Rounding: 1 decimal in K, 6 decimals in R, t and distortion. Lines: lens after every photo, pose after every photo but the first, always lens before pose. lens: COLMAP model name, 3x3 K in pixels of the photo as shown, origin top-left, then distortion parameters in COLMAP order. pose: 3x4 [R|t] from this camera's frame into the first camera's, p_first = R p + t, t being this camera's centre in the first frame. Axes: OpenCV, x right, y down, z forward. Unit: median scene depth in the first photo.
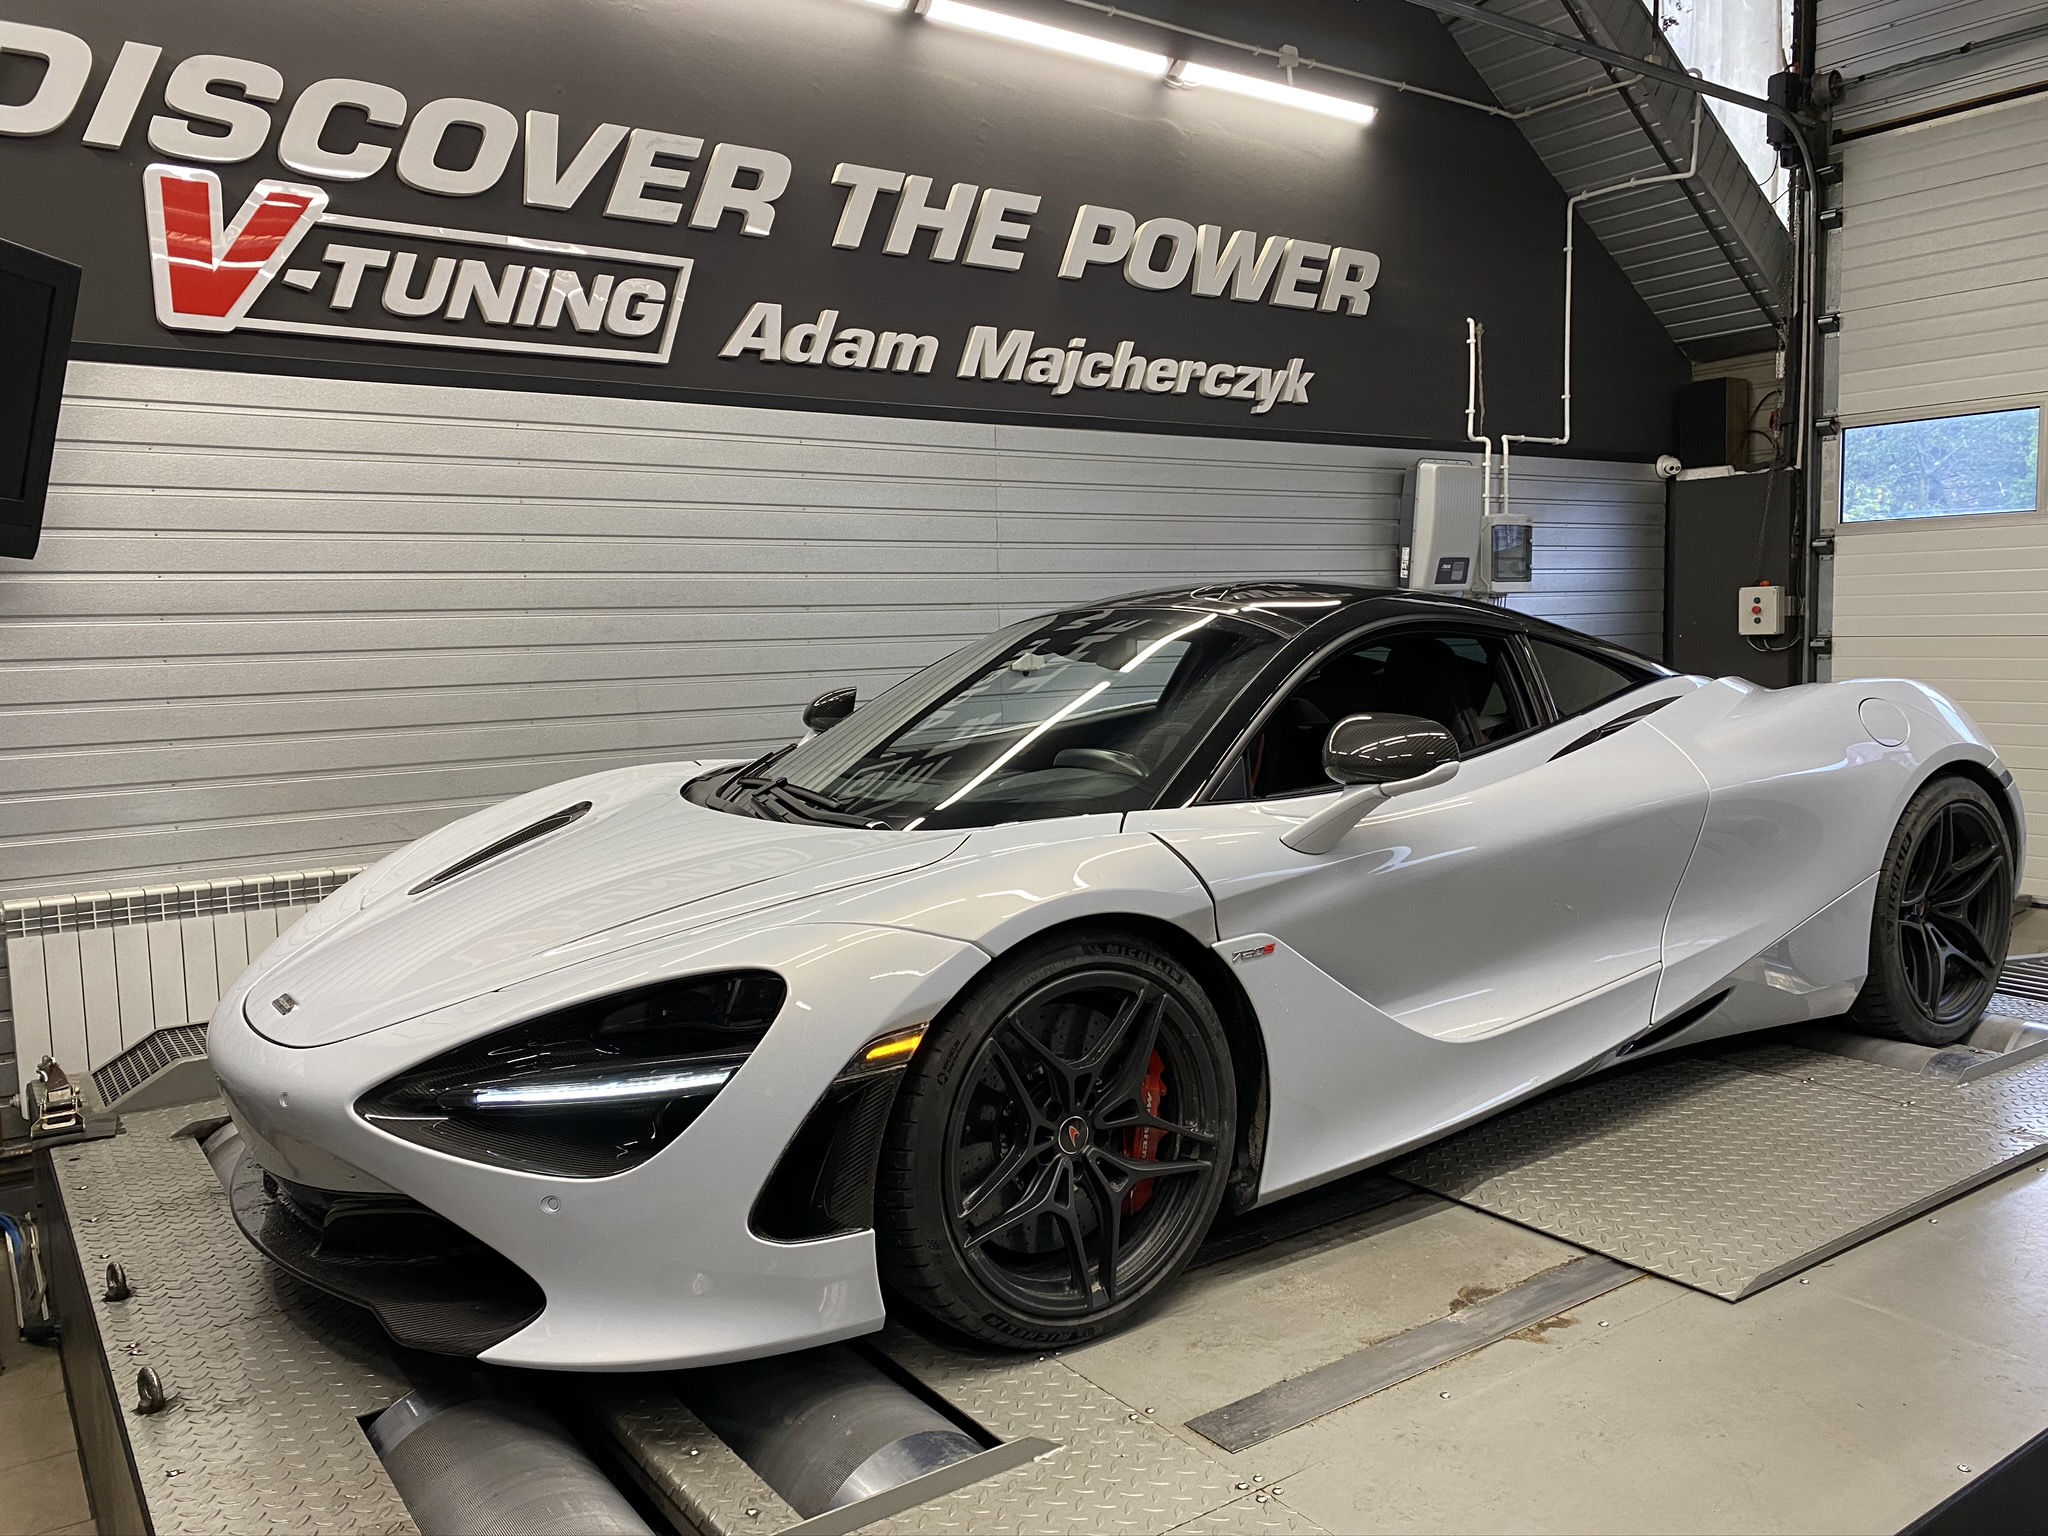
lens RADIAL K [[1568.0, 0, 1025.4], [0, 1568.0, 760.7], [0, 0, 1]] dist [0.014732, -0.010964]
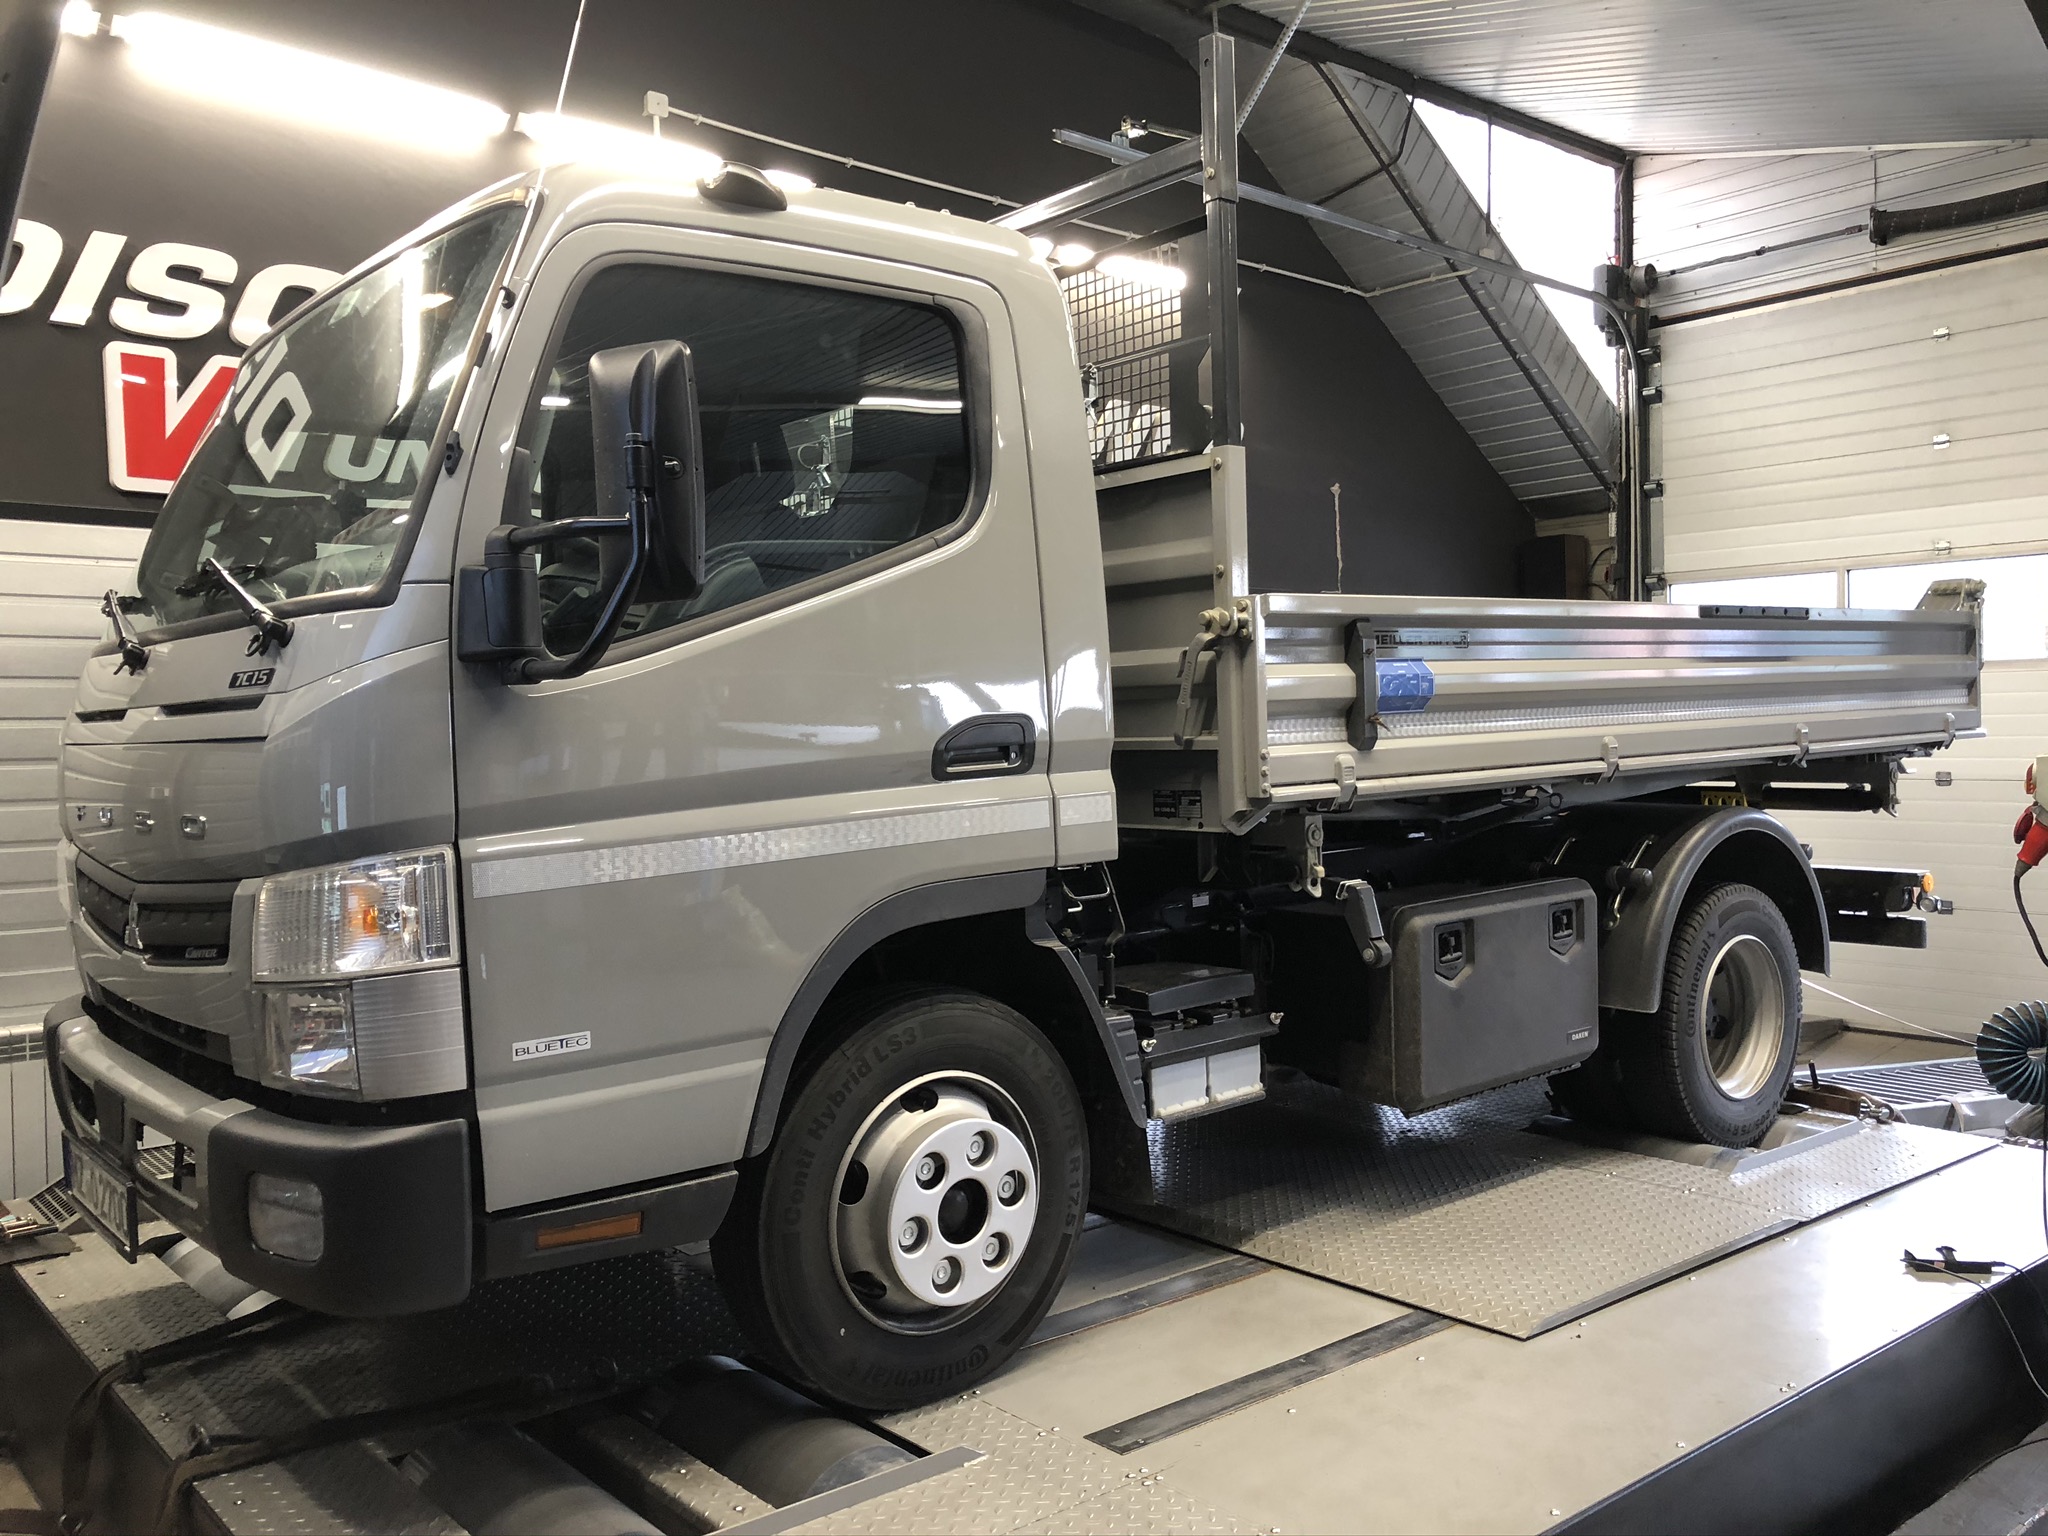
lens RADIAL K [[1688.1, 0, 1041.6], [0, 1688.1, 760.4], [0, 0, 1]] dist [0.007750, -0.002883]
pose [[0.995610, 0.005610, 0.093431, -0.022398], [0.001675, 0.996975, -0.077711, -0.002203], [-0.093584, 0.077526, 0.992588, -0.135923]]
